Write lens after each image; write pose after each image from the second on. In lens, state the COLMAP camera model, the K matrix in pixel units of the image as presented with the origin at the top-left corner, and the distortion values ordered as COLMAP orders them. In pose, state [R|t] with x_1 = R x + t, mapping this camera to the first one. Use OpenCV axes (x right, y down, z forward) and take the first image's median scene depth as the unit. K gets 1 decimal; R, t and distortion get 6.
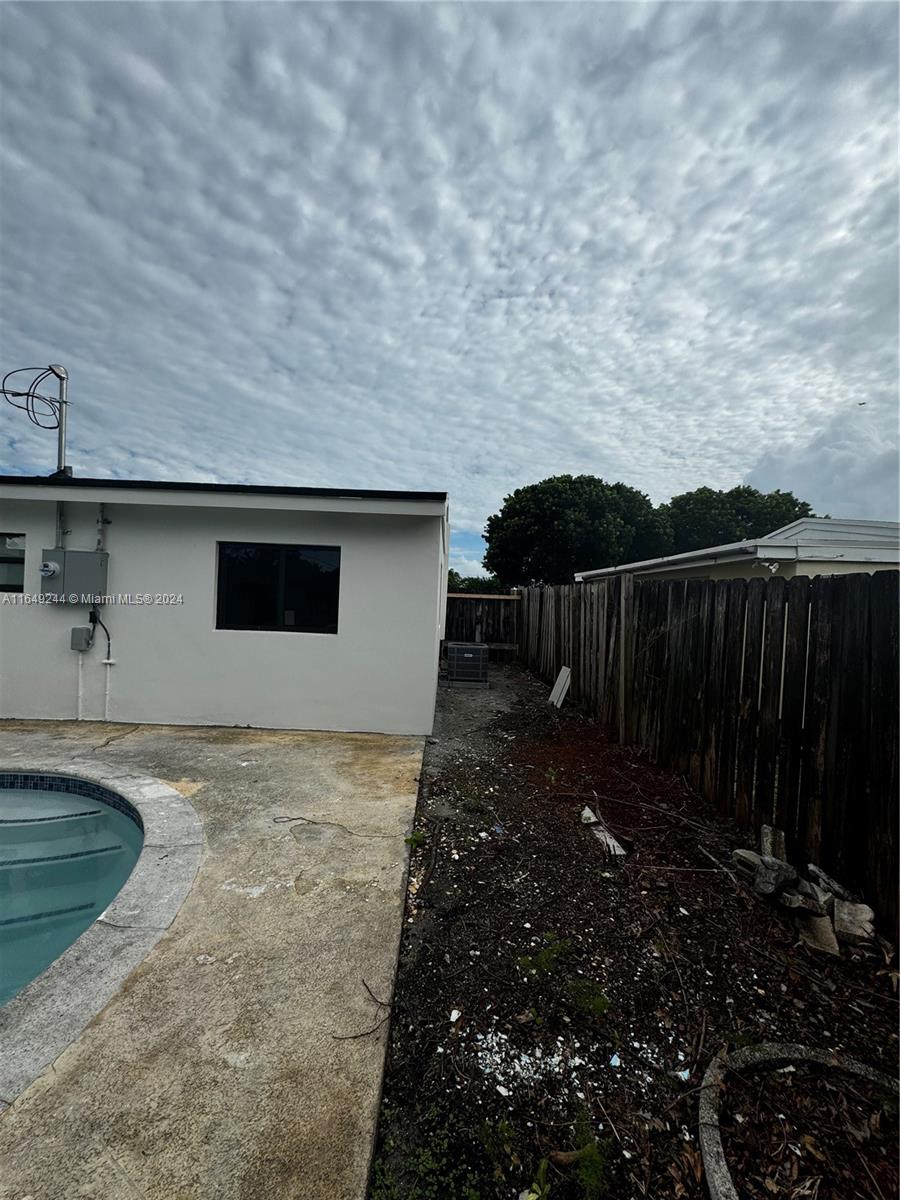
lens RADIAL K [[482.5, 0, 450.0], [0, 482.5, 600.0], [0, 0, 1]] dist [-0.000484, 0.000040]
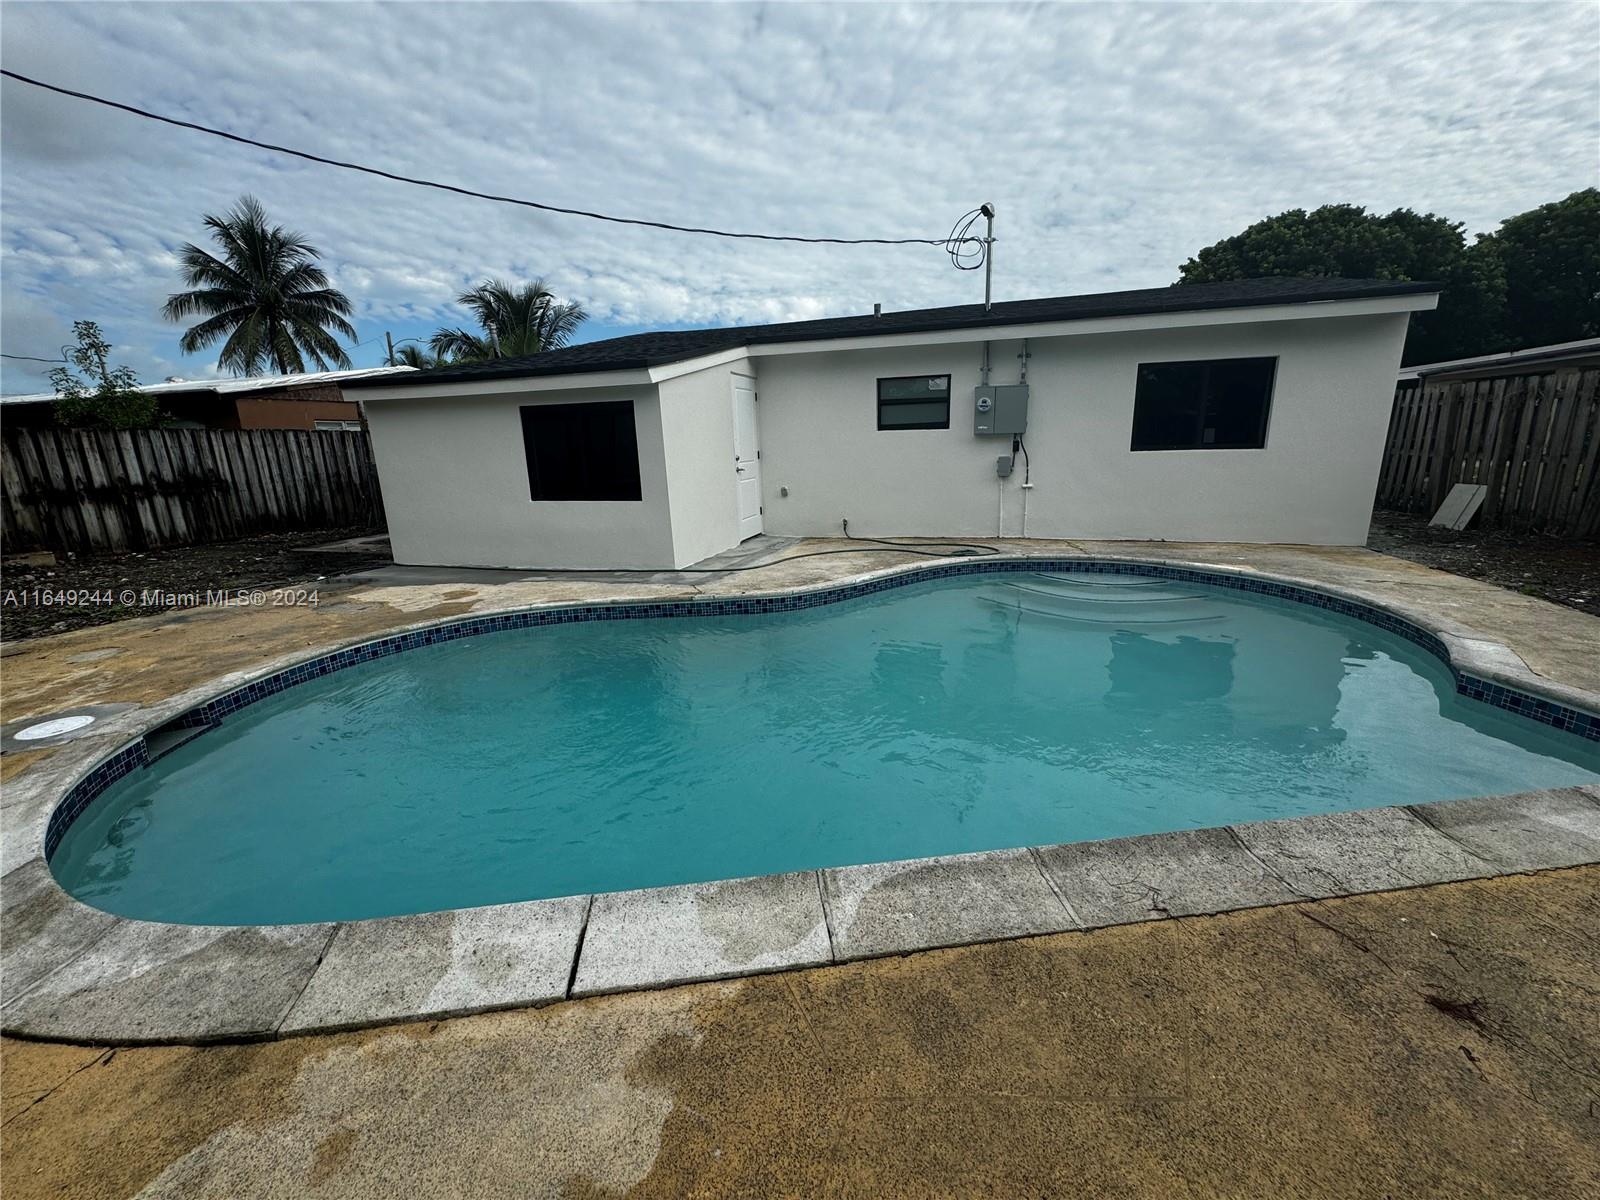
lens RADIAL K [[643.3, 0, 800.0], [0, 643.3, 600.0], [0, 0, 1]] dist [-0.000484, 0.000040]
pose [[0.946143, 0.014142, -0.323440, -0.703997], [0.061887, 0.972722, 0.223568, 0.016770], [0.317779, -0.231544, 0.919458, -0.599647]]
